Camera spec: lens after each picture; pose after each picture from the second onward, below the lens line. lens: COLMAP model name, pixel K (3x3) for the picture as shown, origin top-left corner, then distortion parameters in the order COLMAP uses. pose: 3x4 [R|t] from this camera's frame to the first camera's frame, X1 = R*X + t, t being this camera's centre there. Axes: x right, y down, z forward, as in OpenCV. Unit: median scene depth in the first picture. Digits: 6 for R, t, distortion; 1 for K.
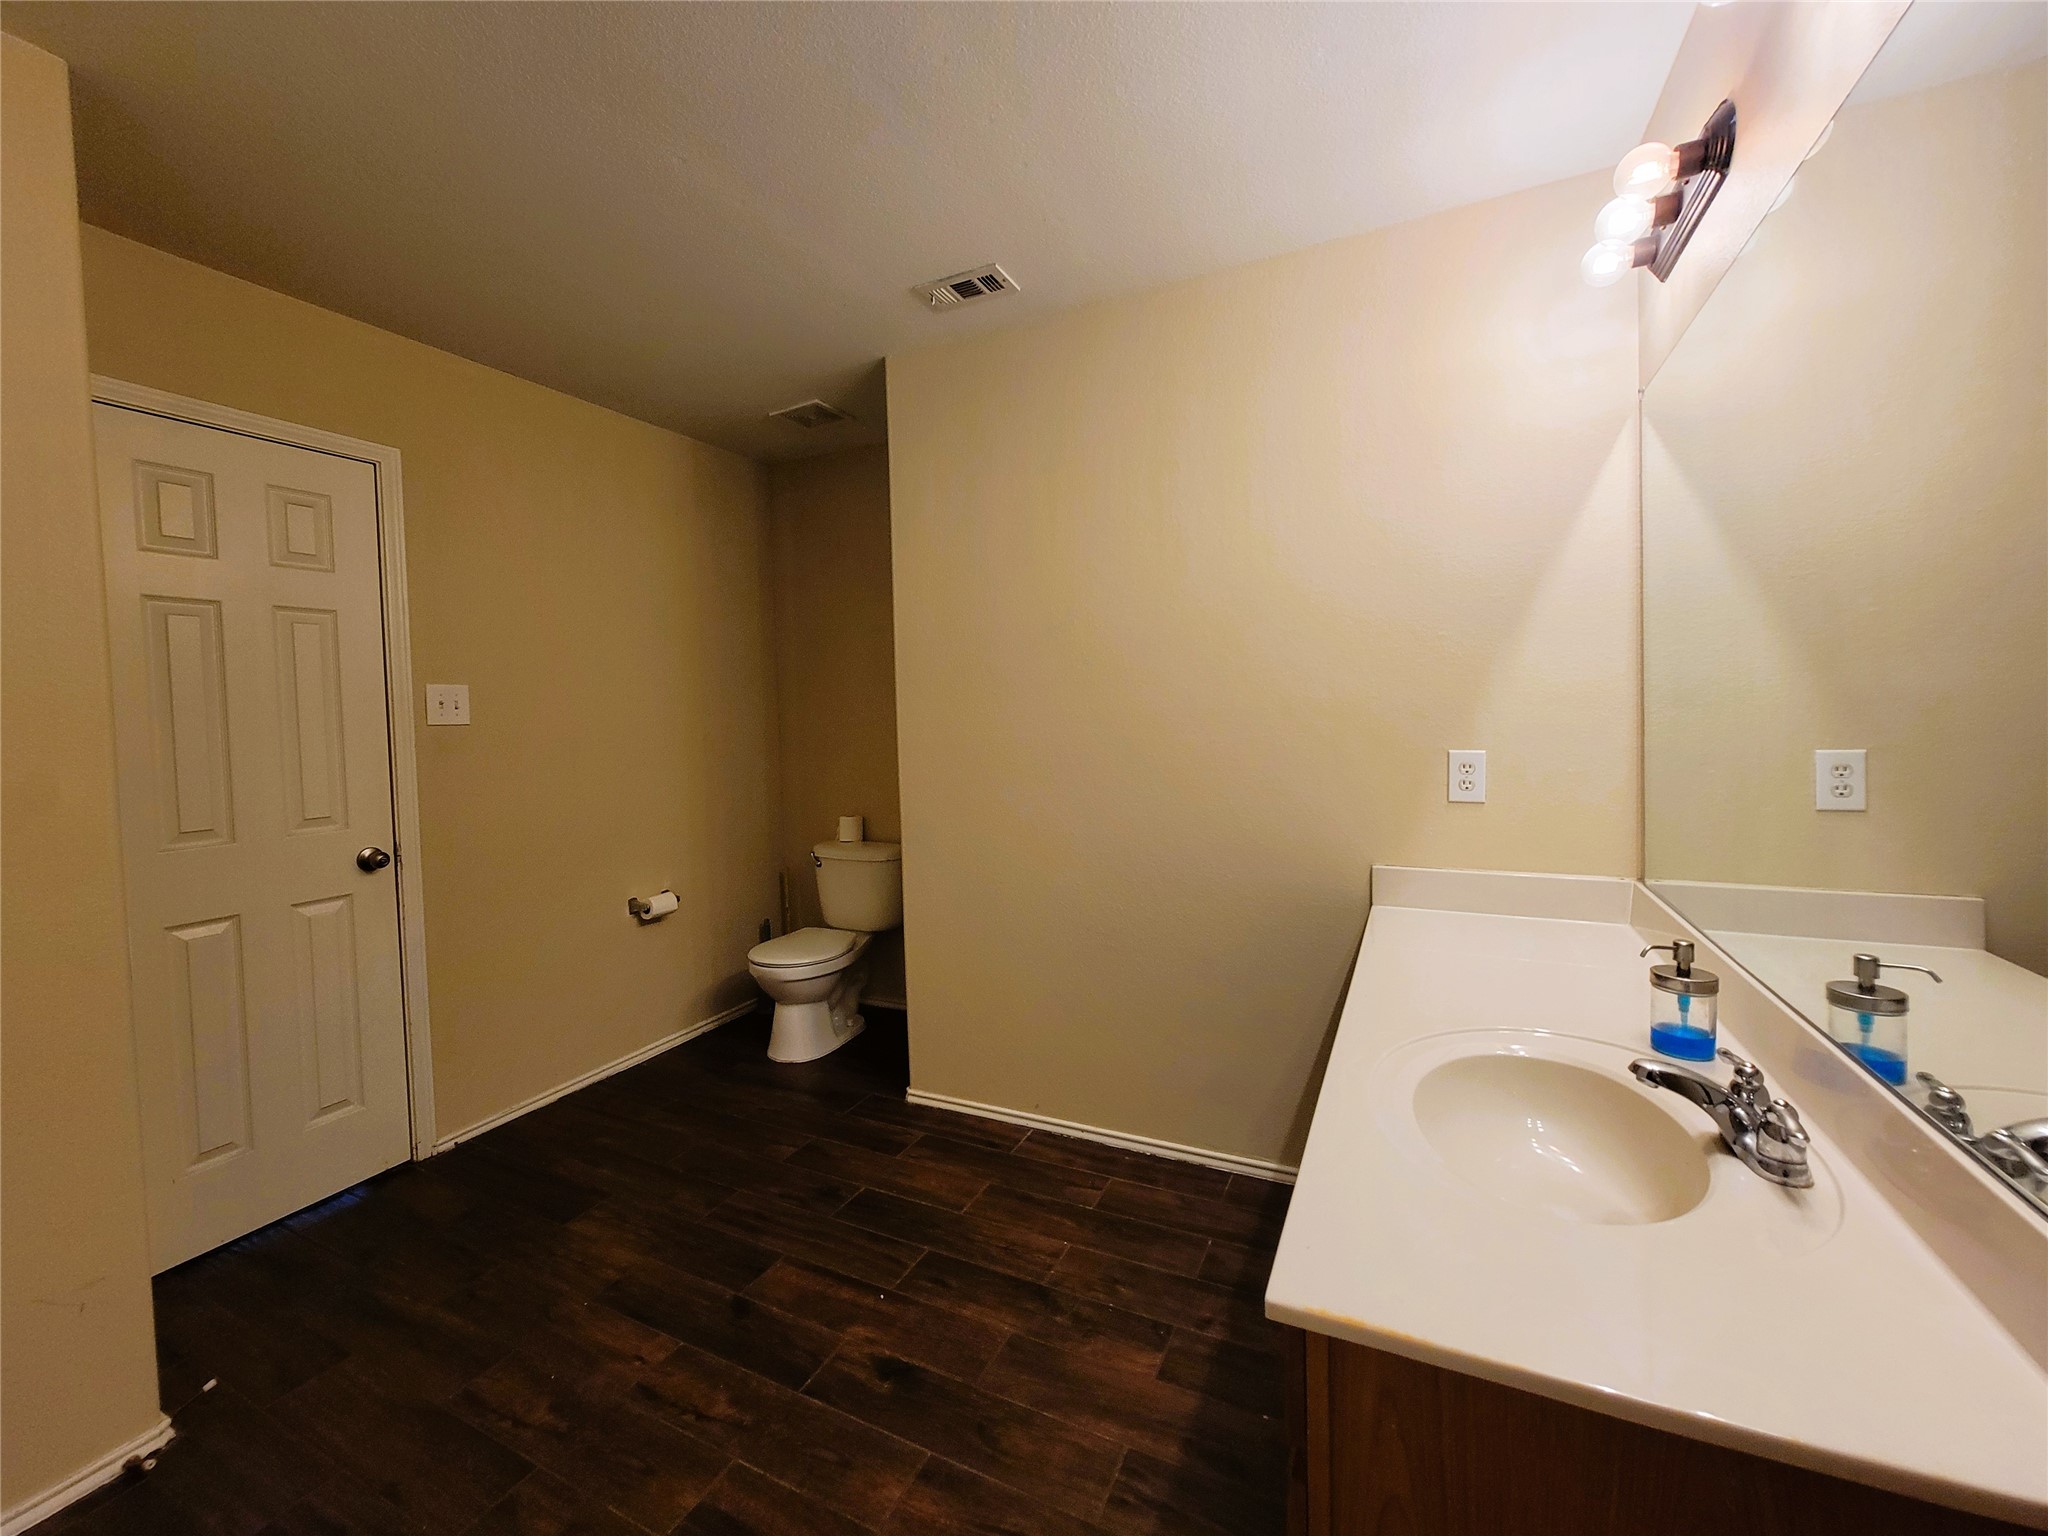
lens RADIAL K [[838.1, 0, 1014.6], [0, 838.1, 739.6], [0, 0, 1]] dist [-0.003942, 0.000036]
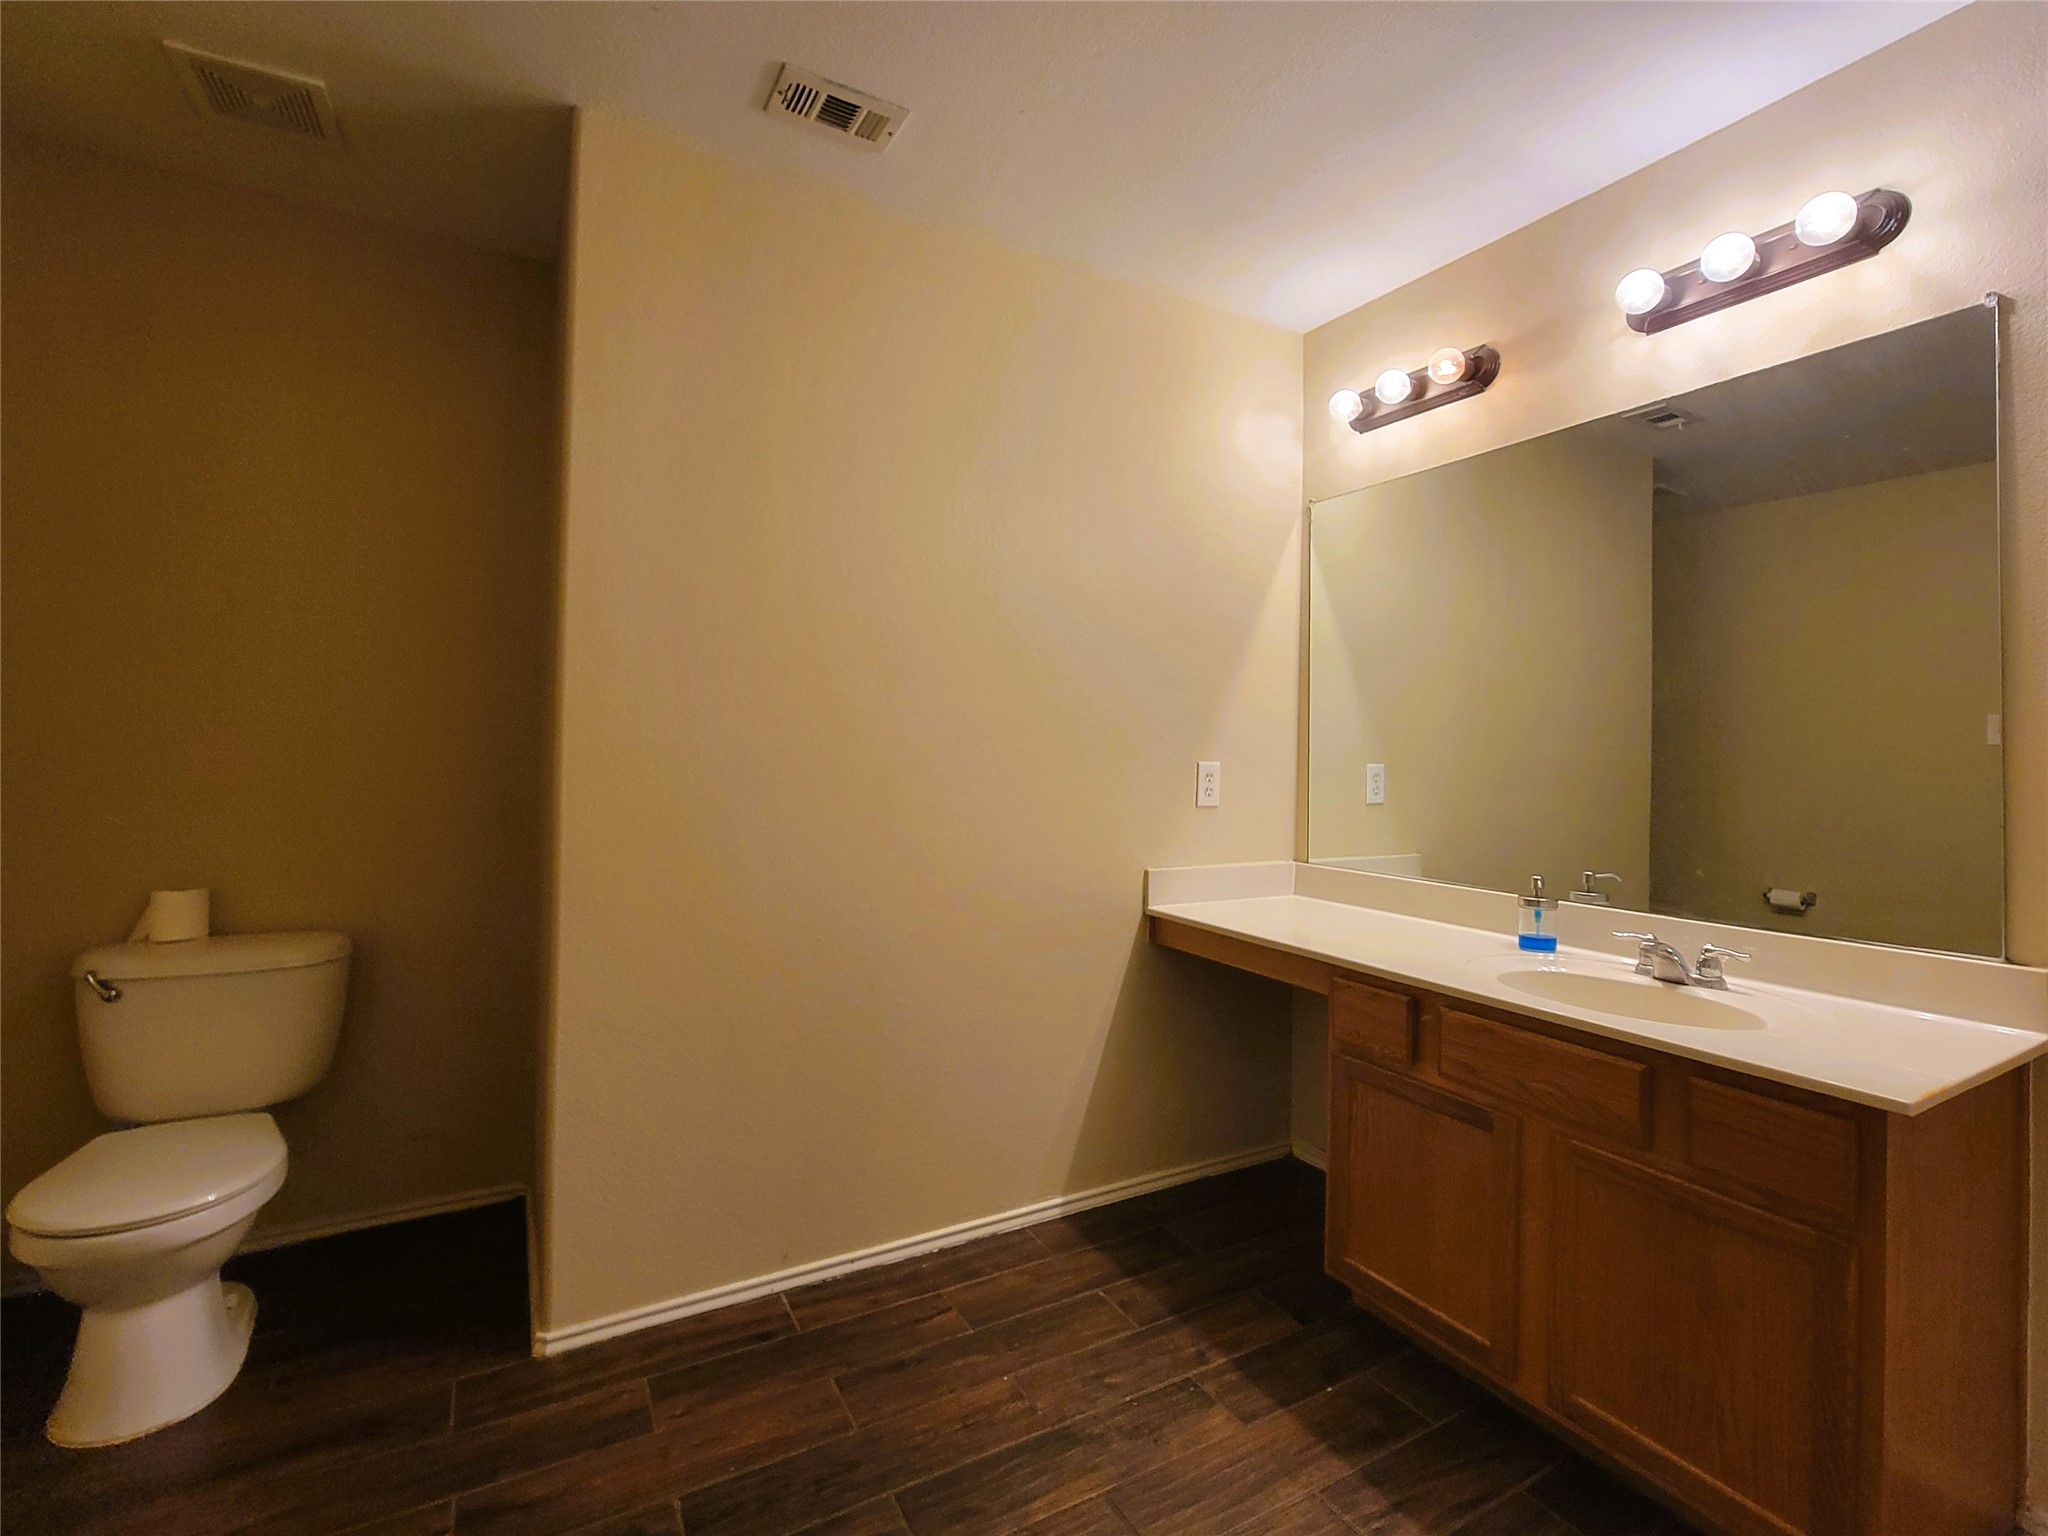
lens RADIAL K [[932.2, 0, 1026.0], [0, 932.2, 734.2], [0, 0, 1]] dist [-0.000167, 0.000056]
pose [[0.561042, 0.050175, 0.826265, -0.684551], [-0.006695, 0.998404, -0.056082, 0.049021], [-0.827760, 0.025932, 0.560482, 0.483483]]
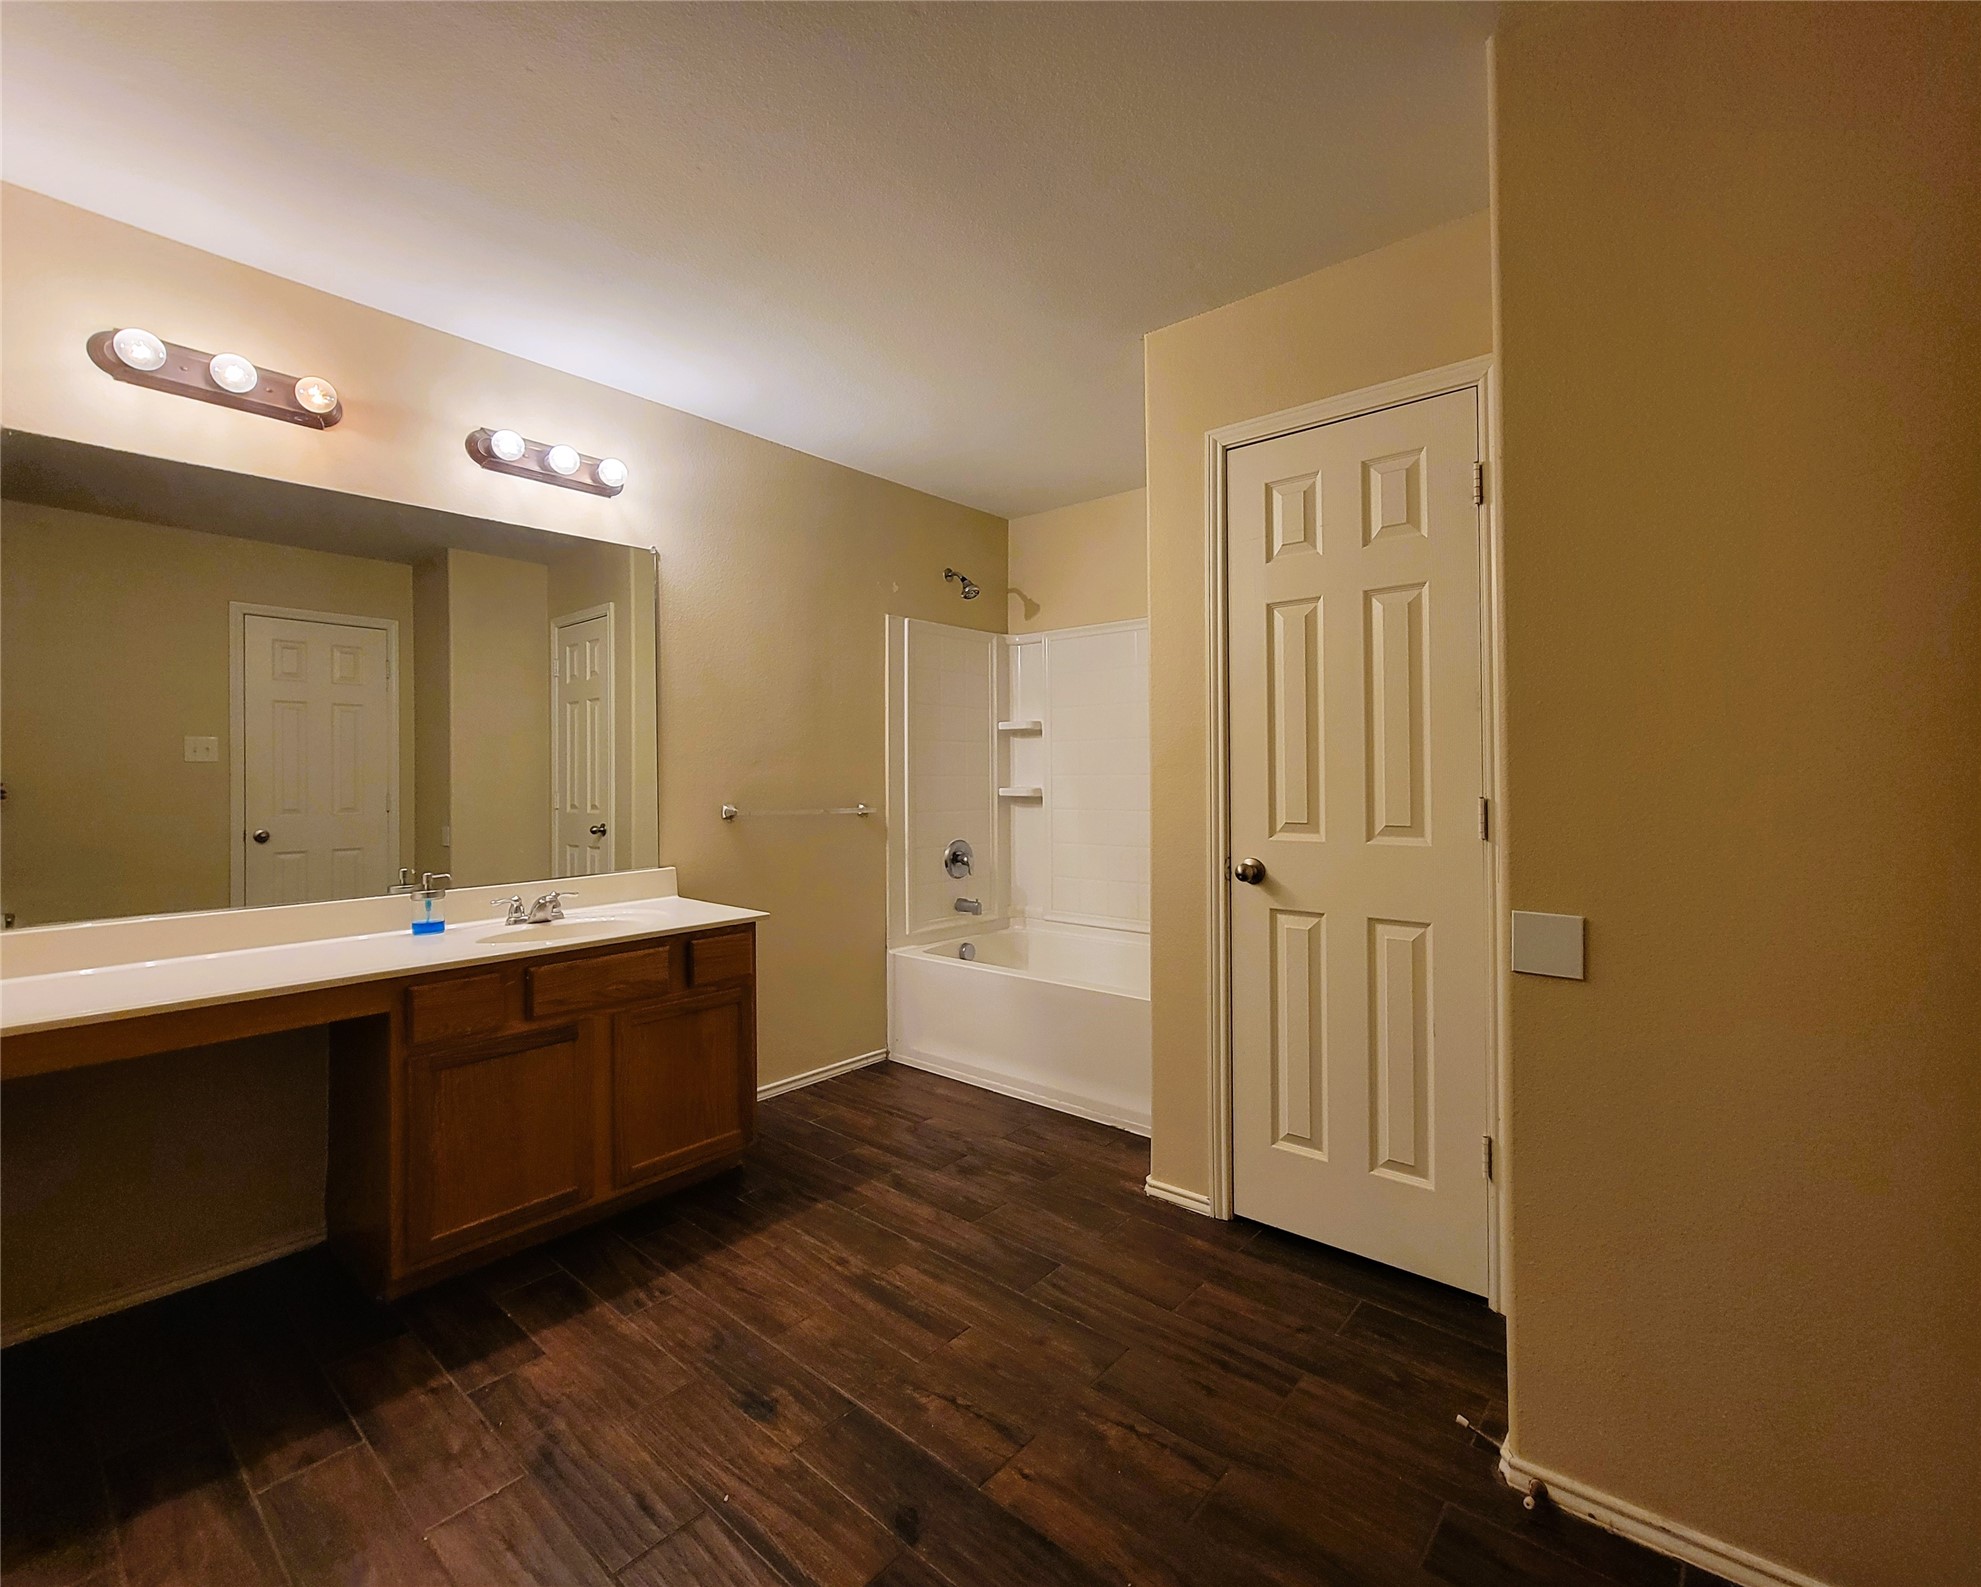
lens RADIAL K [[900.1, 0, 1020.6], [0, 900.1, 763.3], [0, 0, 1]] dist [-0.000613, 0.010104]
pose [[-0.971805, 0.036883, 0.232882, -0.574979], [0.040569, 0.999116, 0.011057, 0.016079], [-0.232268, 0.020193, -0.972442, 1.575926]]
